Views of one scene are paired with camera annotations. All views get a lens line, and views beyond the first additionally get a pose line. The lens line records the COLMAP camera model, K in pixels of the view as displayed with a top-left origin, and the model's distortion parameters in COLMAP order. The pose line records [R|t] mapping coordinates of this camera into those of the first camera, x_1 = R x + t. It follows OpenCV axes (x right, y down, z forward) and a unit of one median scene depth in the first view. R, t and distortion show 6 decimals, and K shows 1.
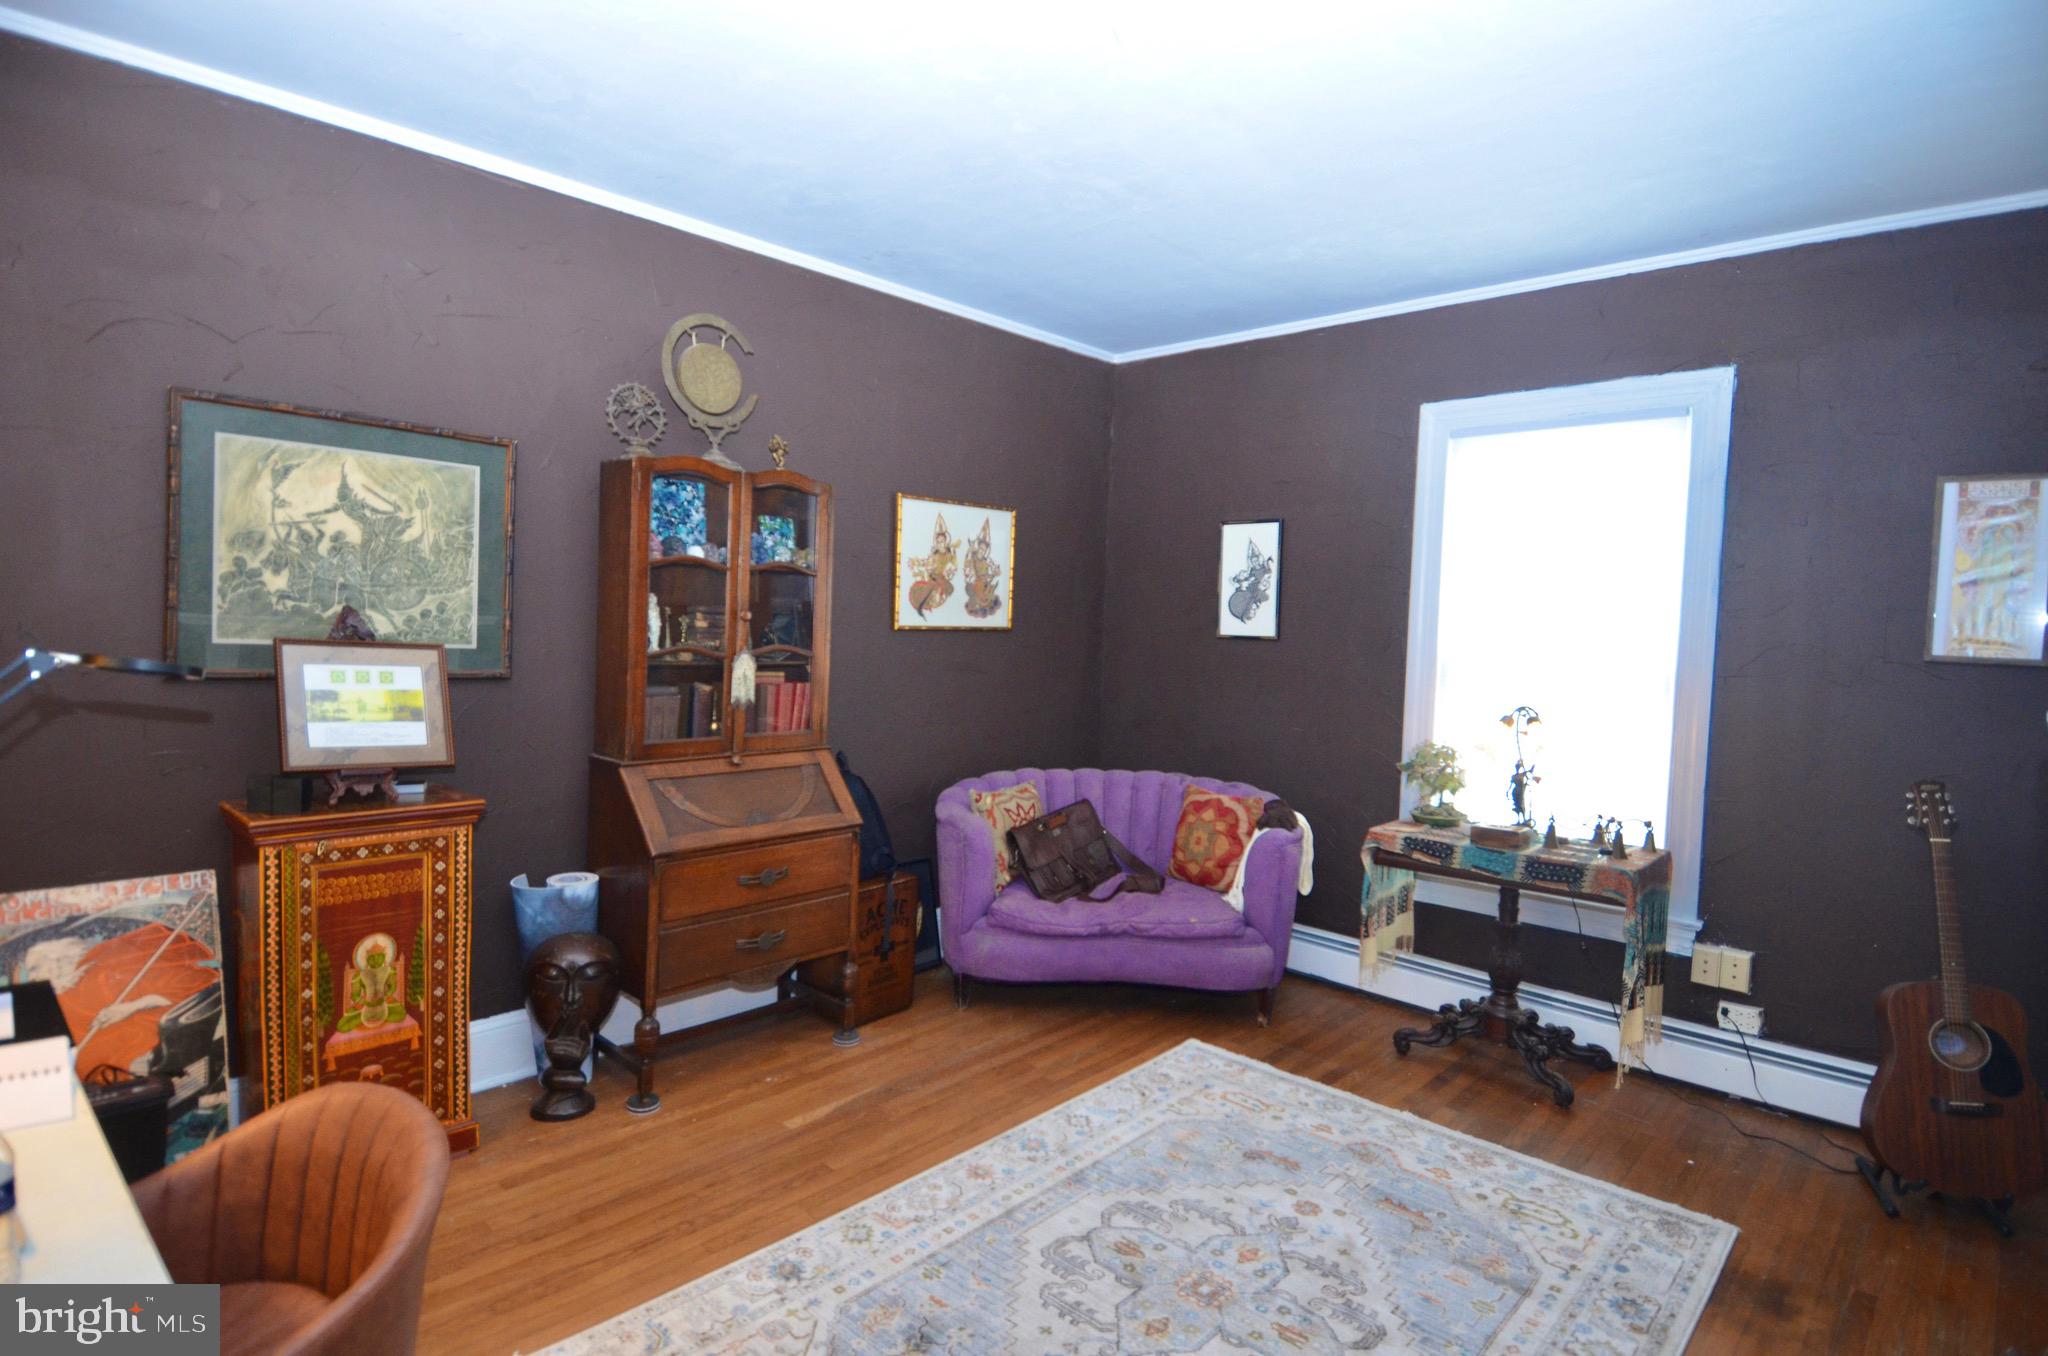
lens RADIAL K [[1064.4, 0, 1034.8], [0, 1064.4, 674.8], [0, 0, 1]] dist [0.030602, -0.034848]
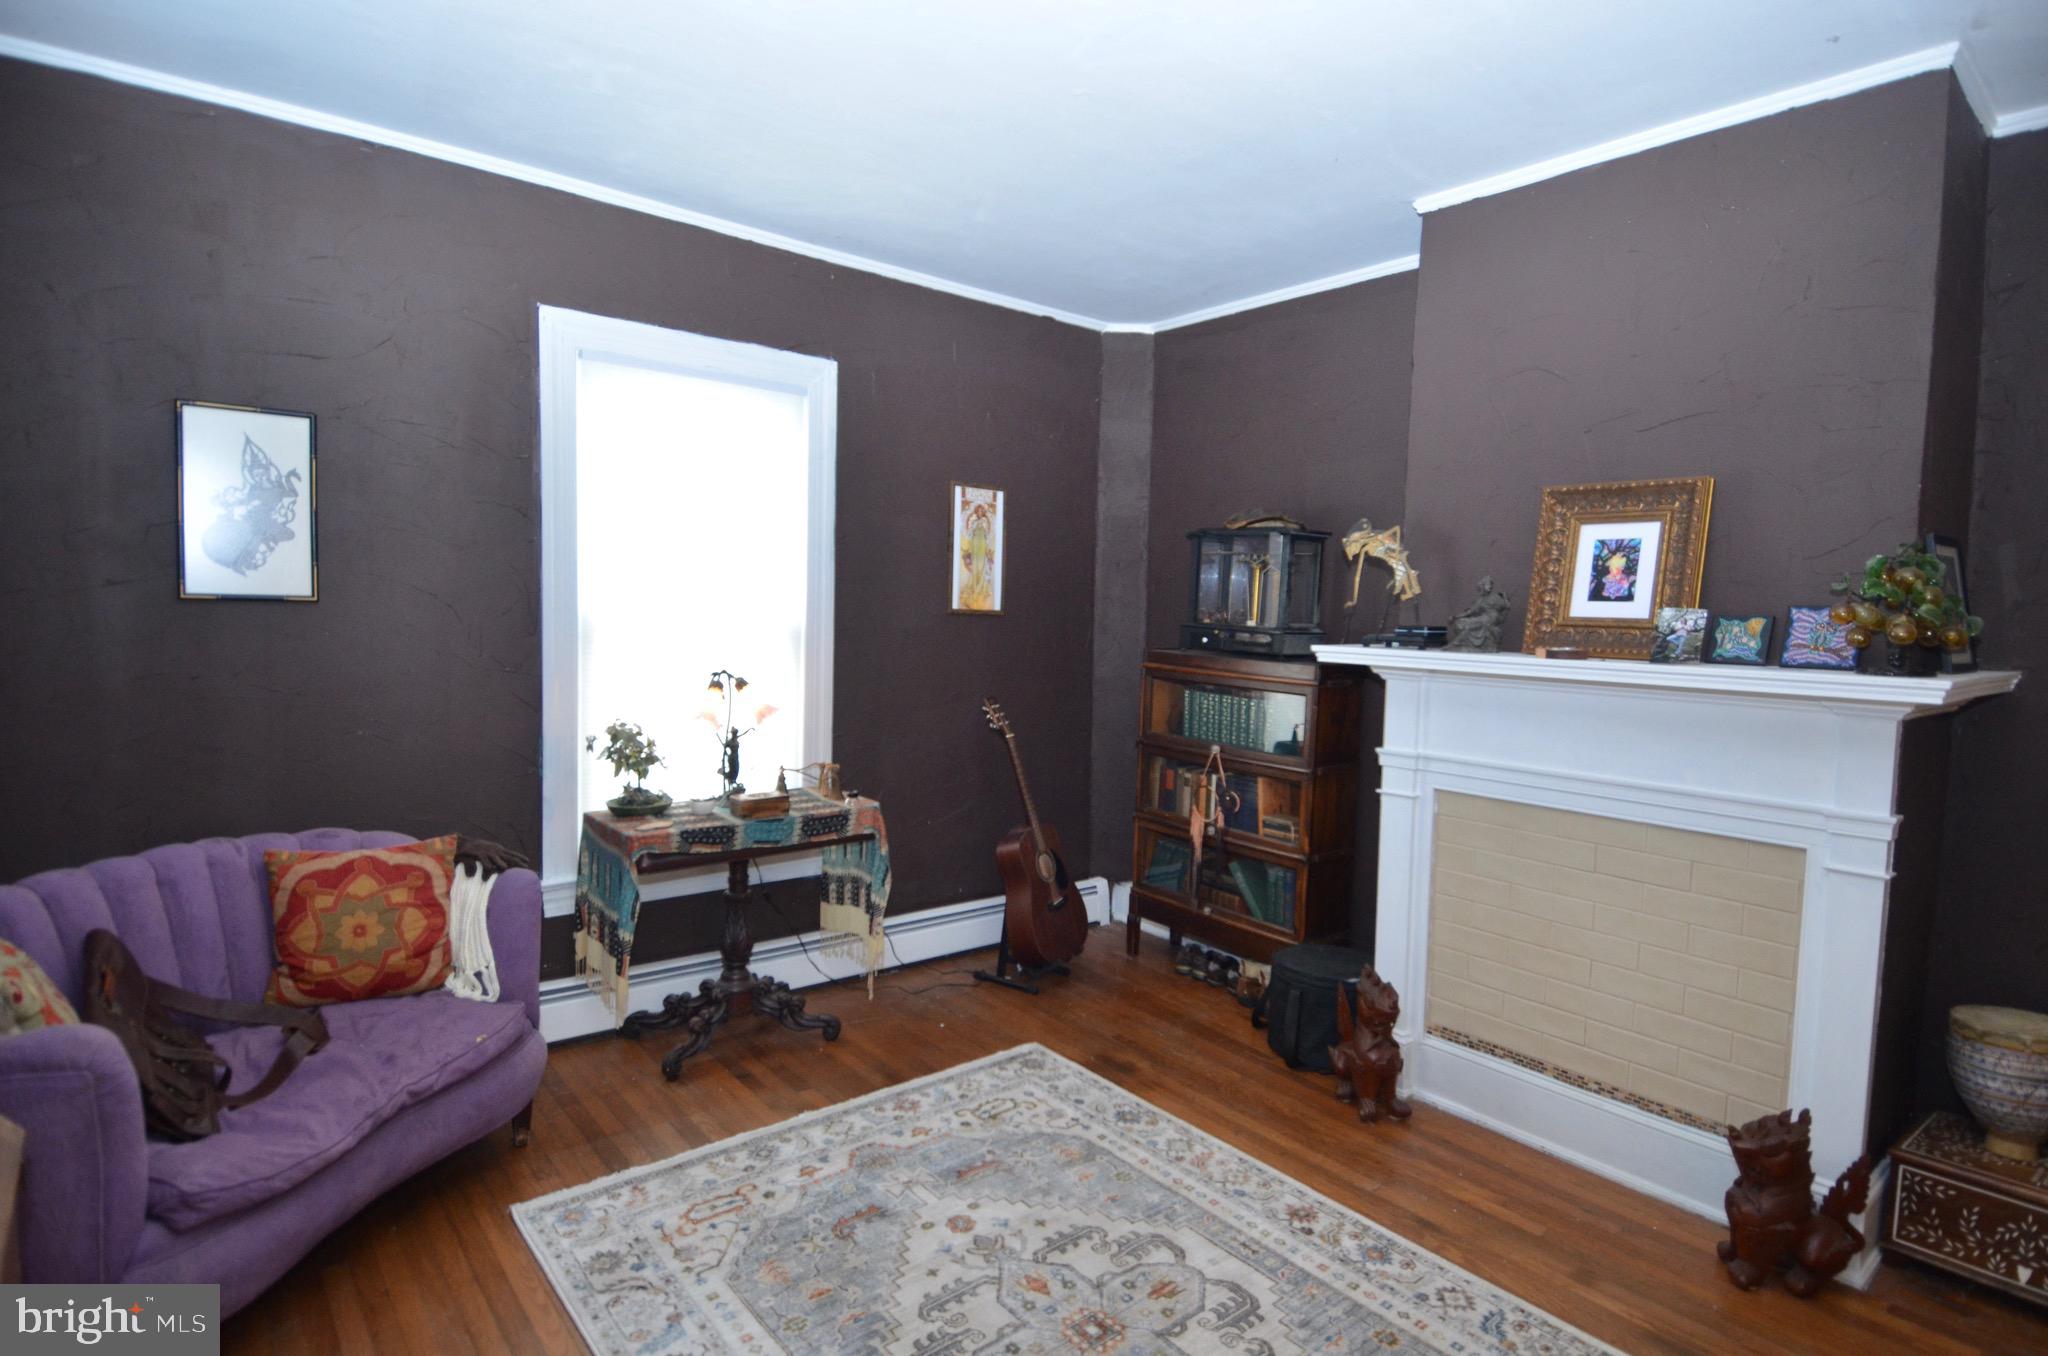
lens RADIAL K [[1064.4, 0, 1034.4], [0, 1064.4, 673.4], [0, 0, 1]] dist [0.030602, -0.034848]
pose [[0.129814, -0.087130, 0.987703, -0.474091], [0.025544, 0.996095, 0.084513, -0.042896], [-0.991209, 0.014259, 0.131533, 0.622273]]
